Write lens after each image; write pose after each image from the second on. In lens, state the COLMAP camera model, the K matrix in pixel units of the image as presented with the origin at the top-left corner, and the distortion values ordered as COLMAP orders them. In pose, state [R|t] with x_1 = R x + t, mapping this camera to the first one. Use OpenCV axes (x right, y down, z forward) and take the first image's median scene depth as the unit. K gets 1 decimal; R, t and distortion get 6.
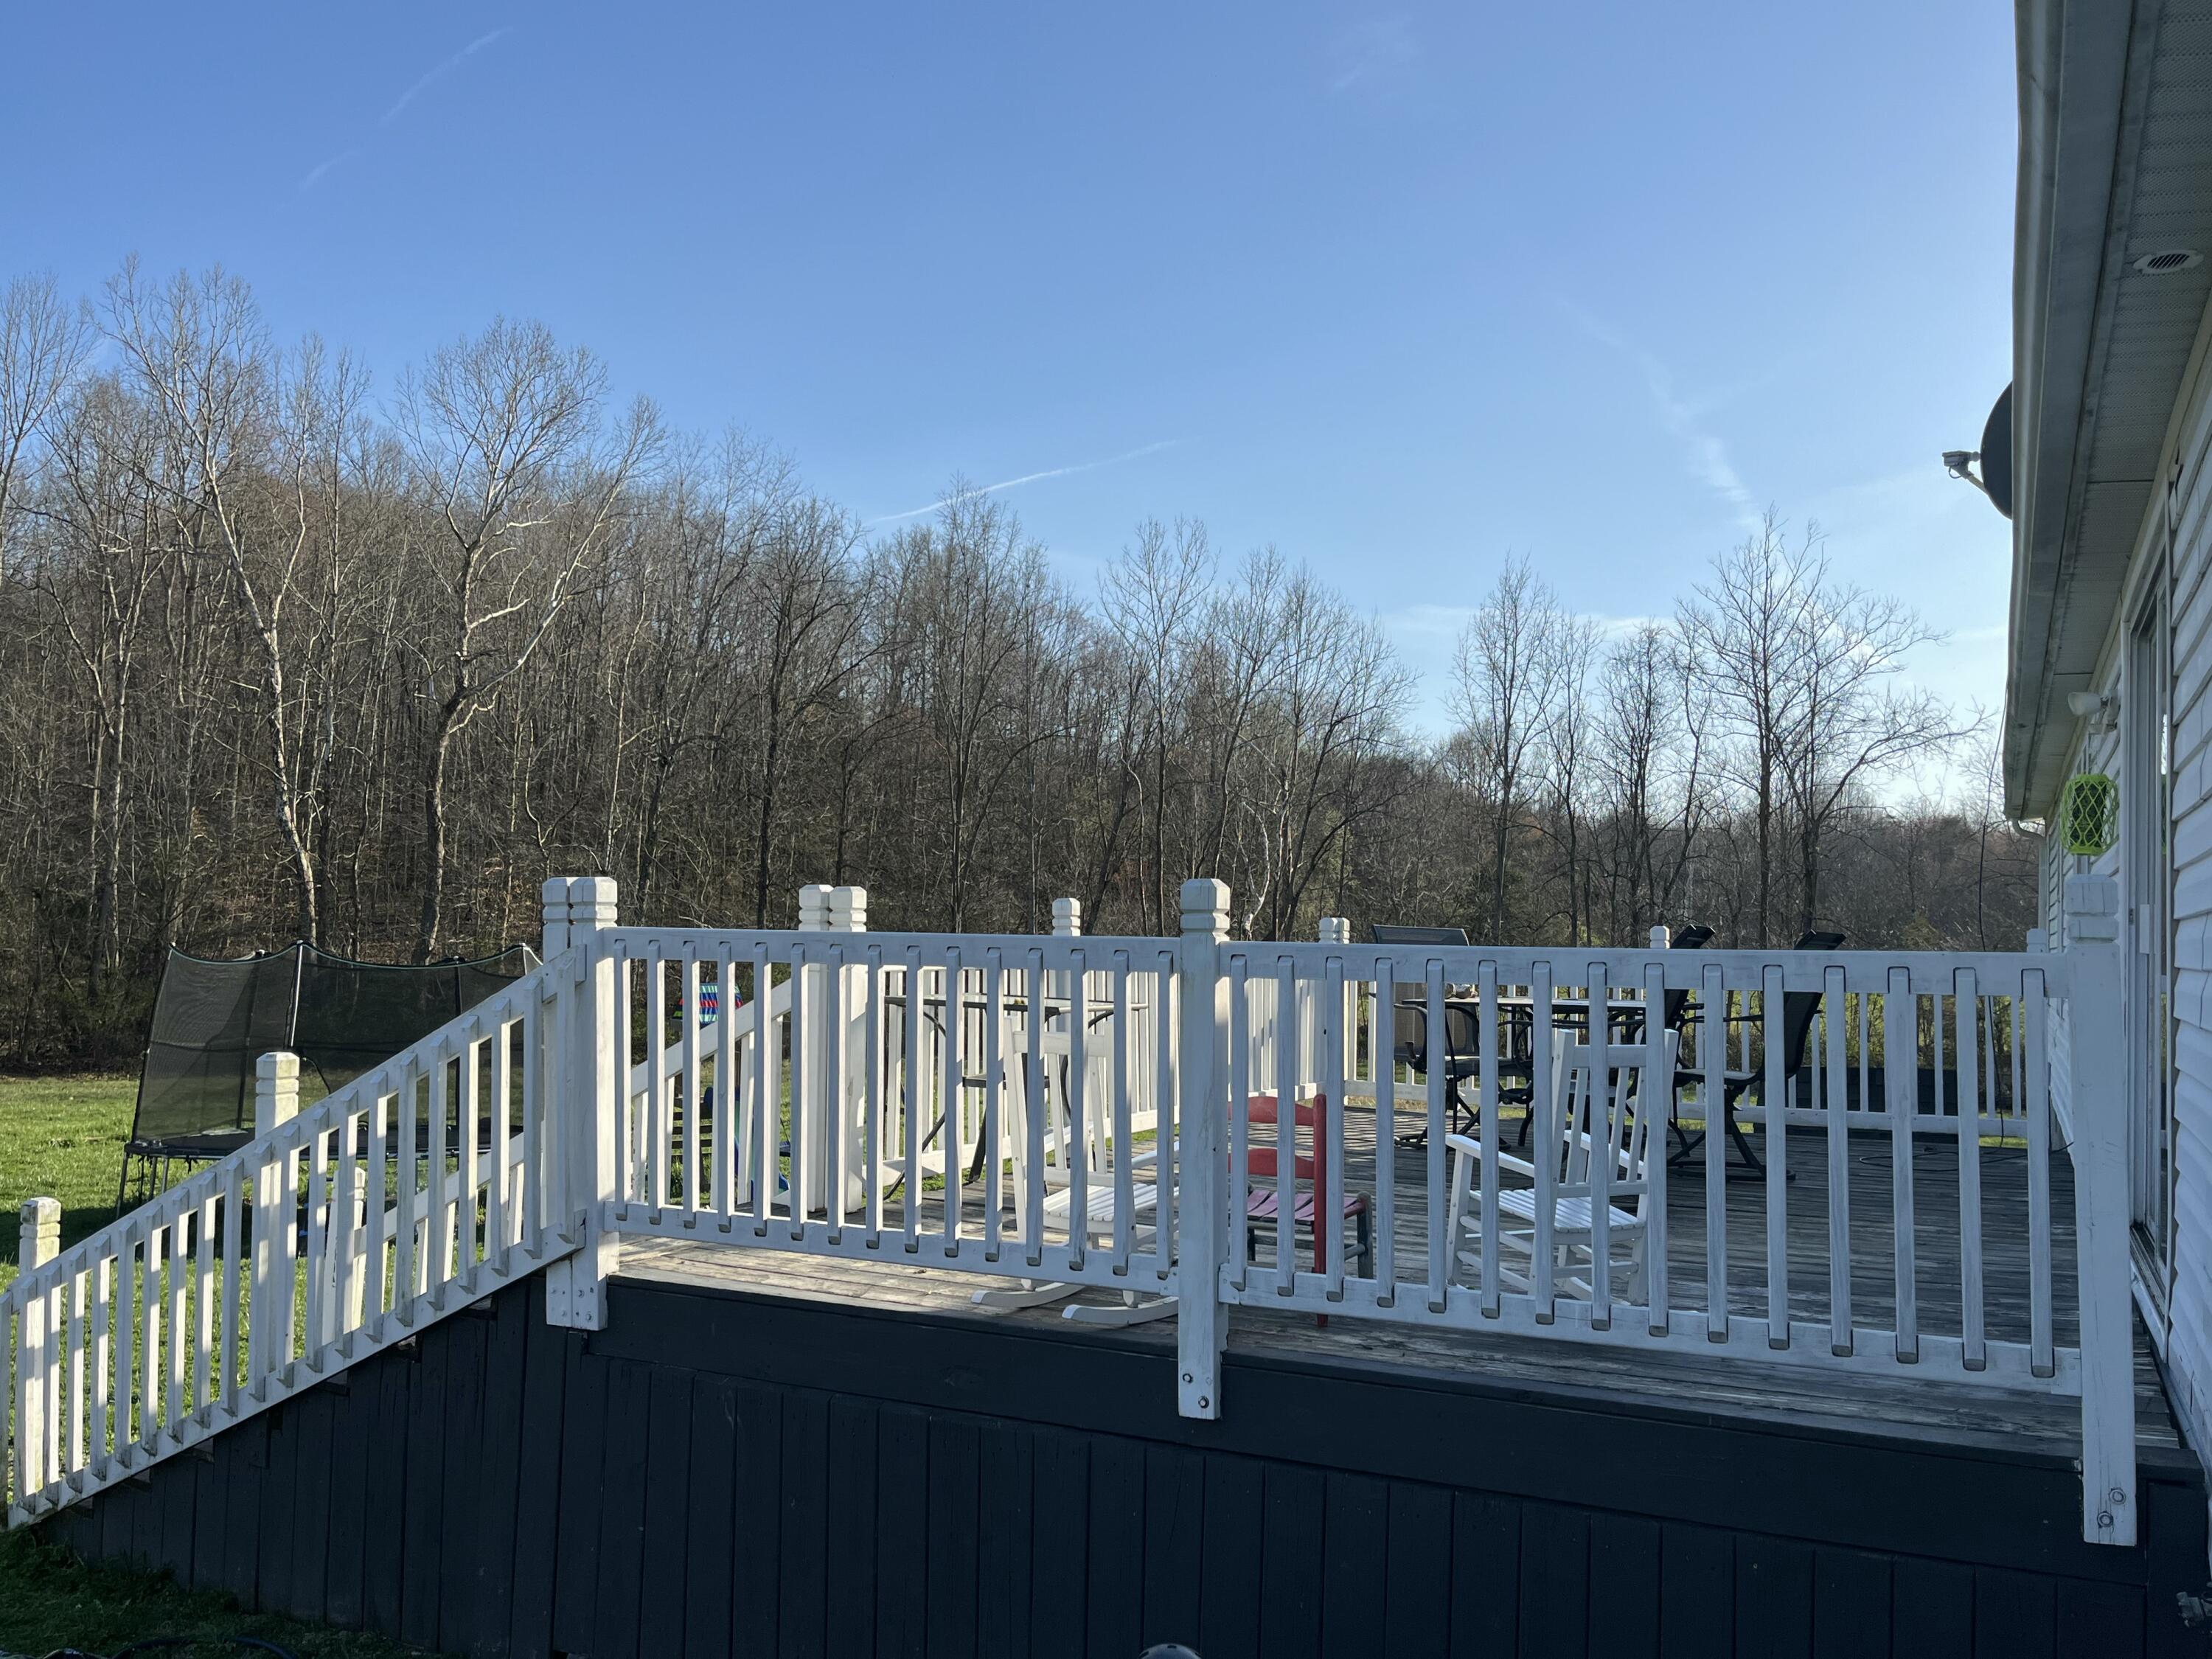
lens RADIAL K [[1774.5, 0, 1093.8], [0, 1774.5, 889.9], [0, 0, 1]] dist [0.045741, -0.016024]
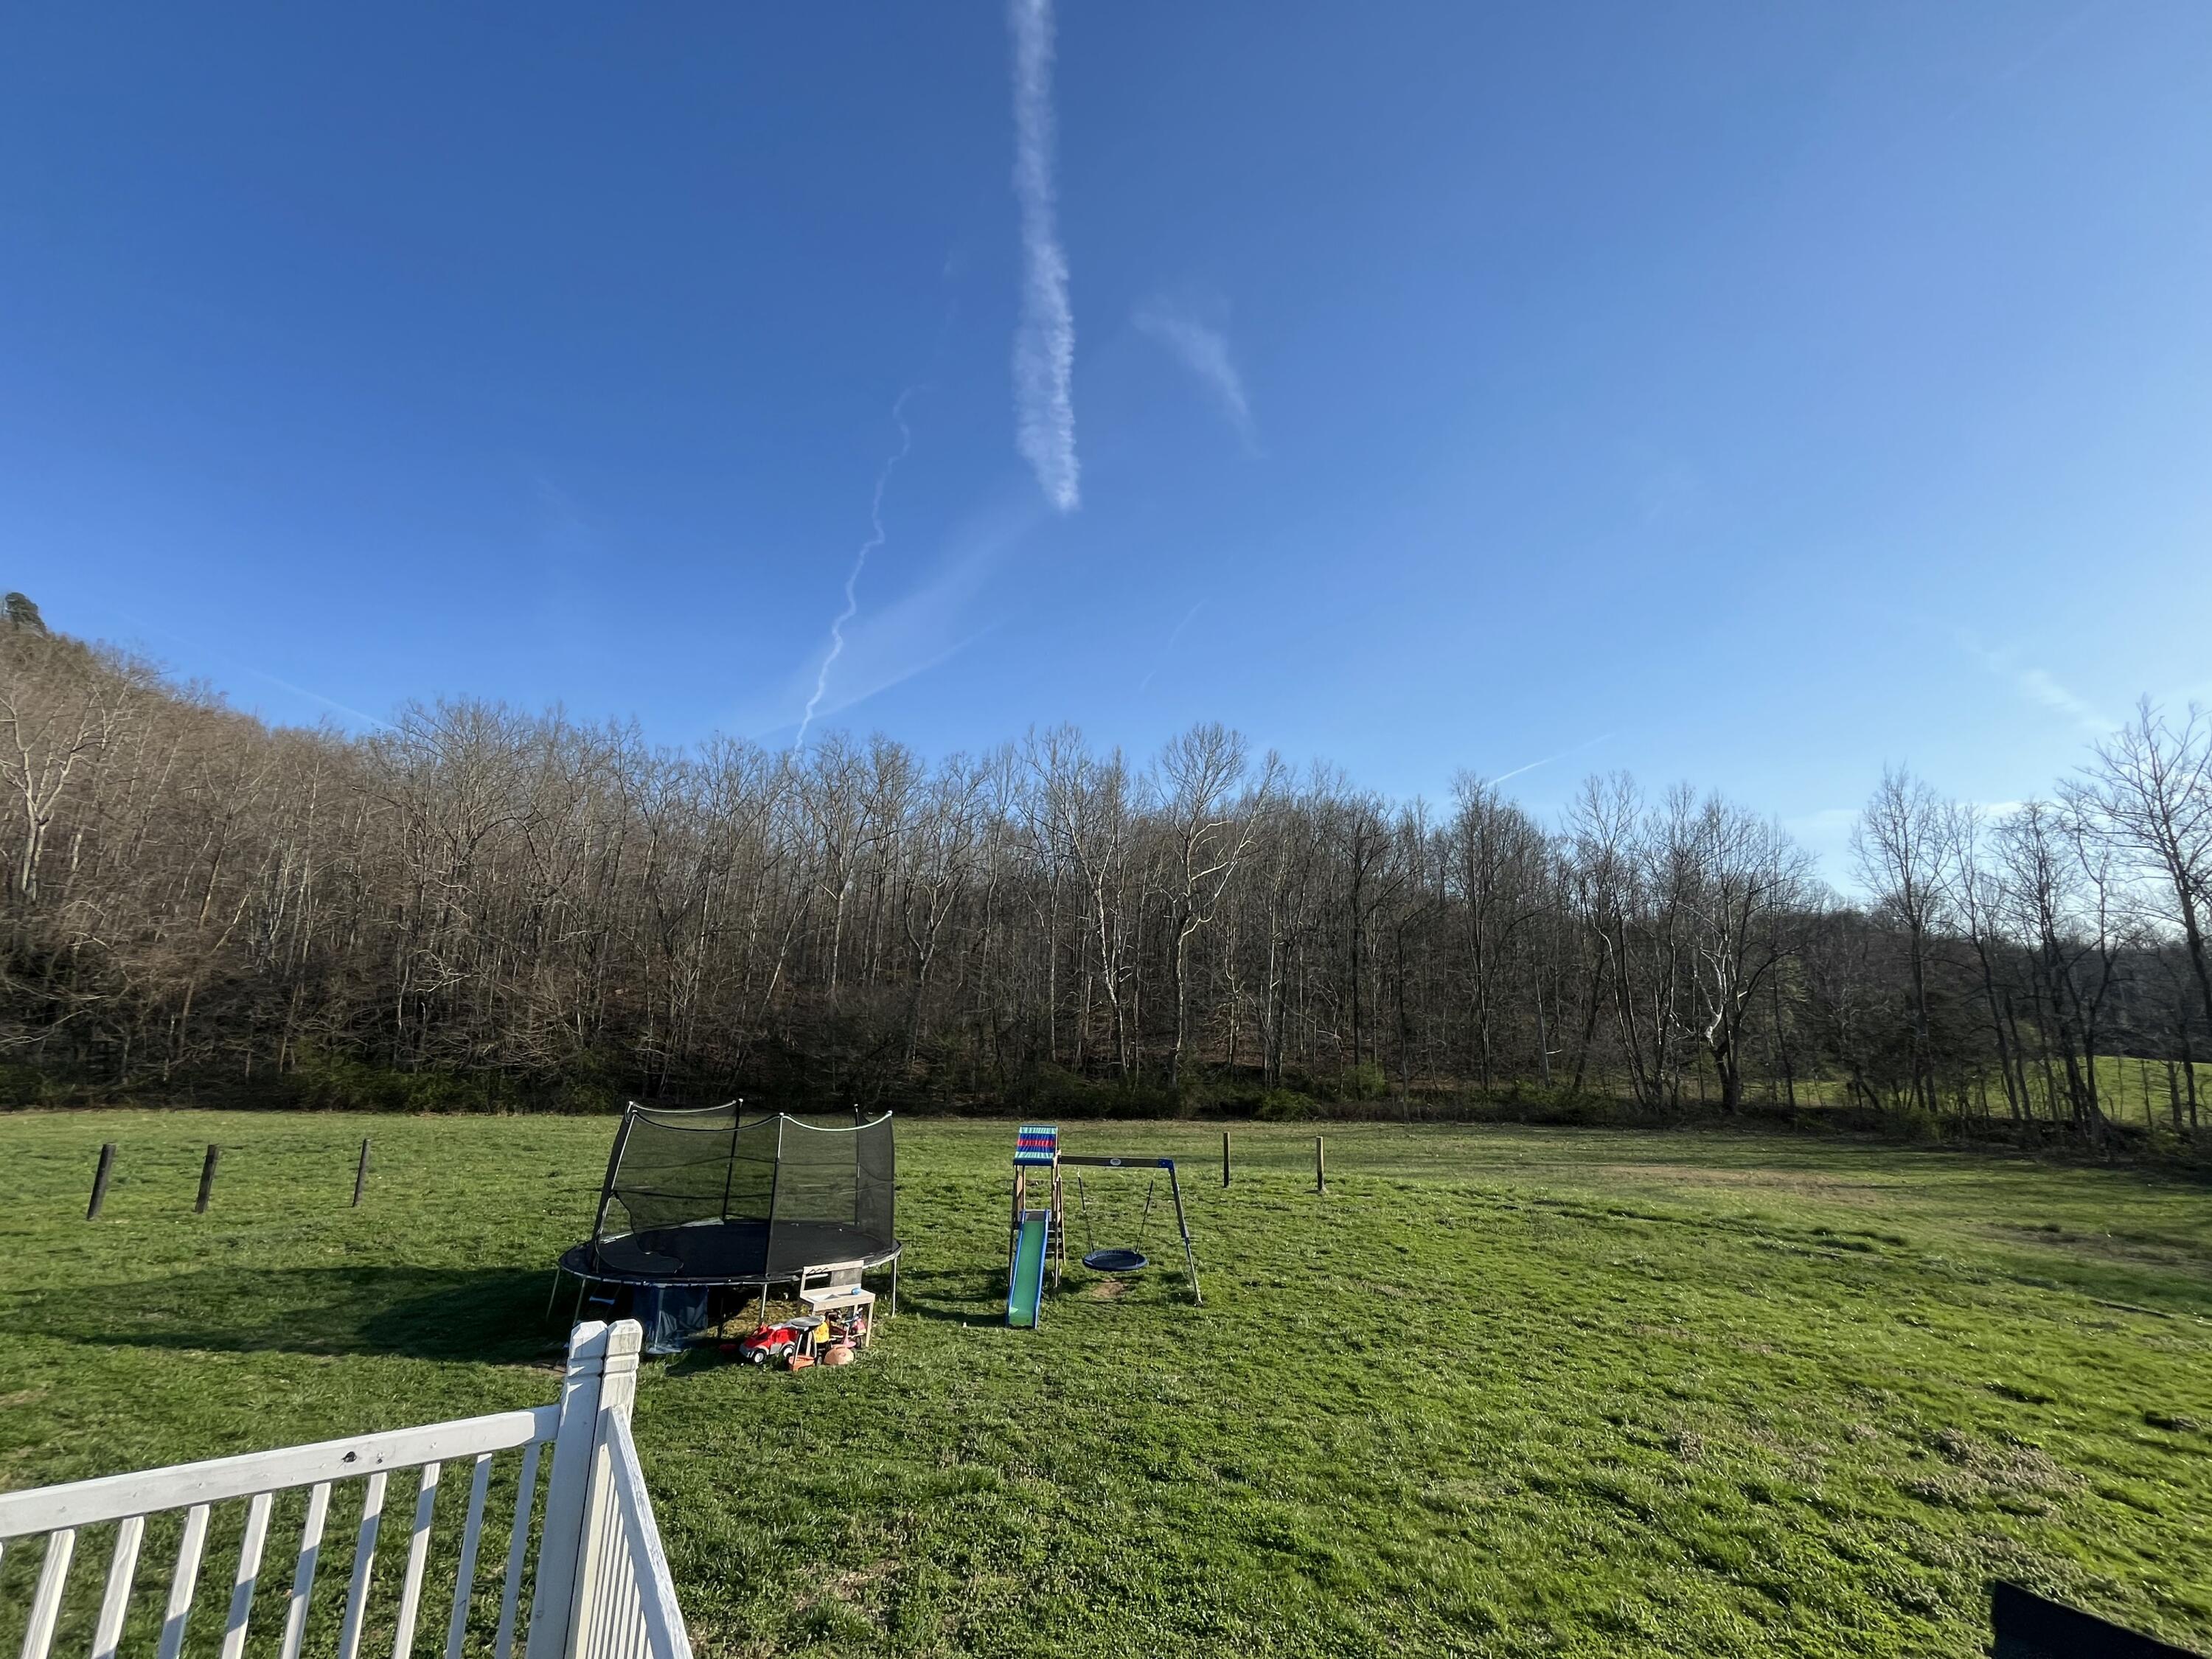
lens RADIAL K [[891.9, 0, 1115.7], [0, 891.9, 842.9], [0, 0, 1]] dist [-0.003647, -0.000203]
pose [[0.859583, -0.105257, -0.500038, 0.058136], [0.014373, 0.983148, -0.182245, -0.009782], [0.510794, 0.149467, 0.846610, 0.116132]]
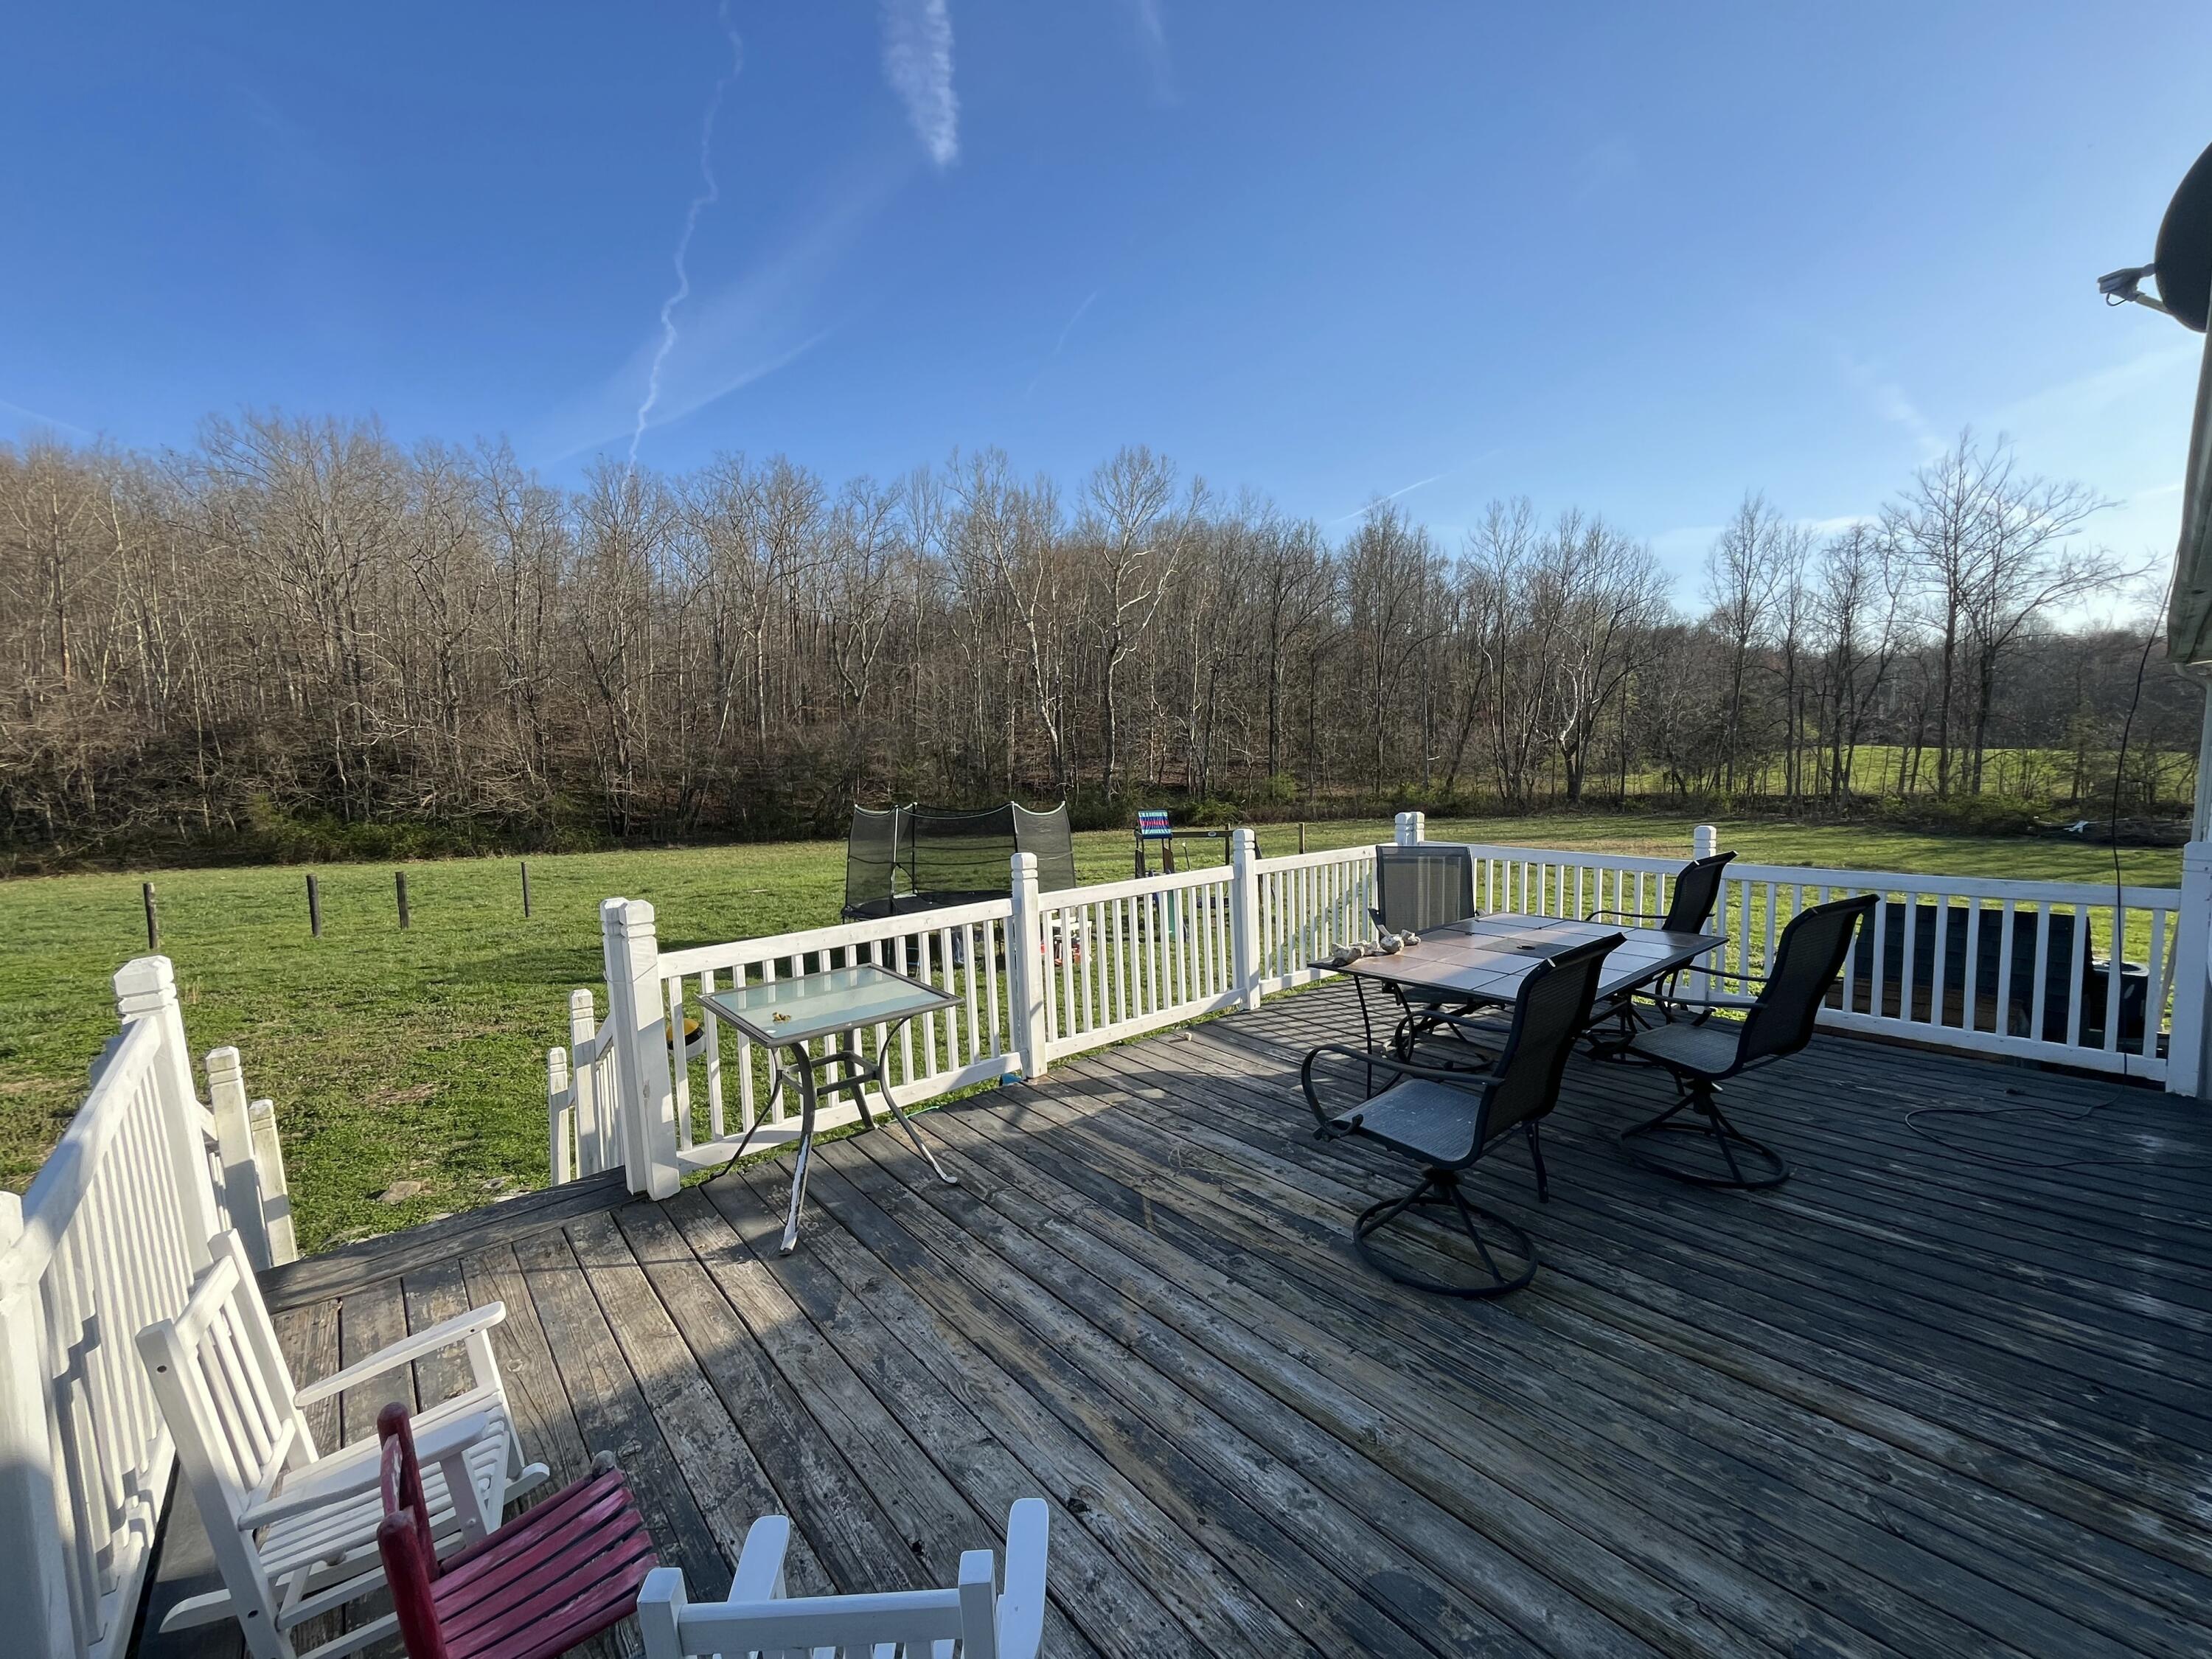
lens RADIAL K [[891.9, 0, 1100.8], [0, 891.9, 845.5], [0, 0, 1]] dist [-0.003647, -0.000203]
pose [[0.919646, -0.002778, -0.392737, 0.019666], [0.054291, 0.991274, 0.120117, -0.005096], [0.388977, -0.131788, 0.911773, 0.038685]]
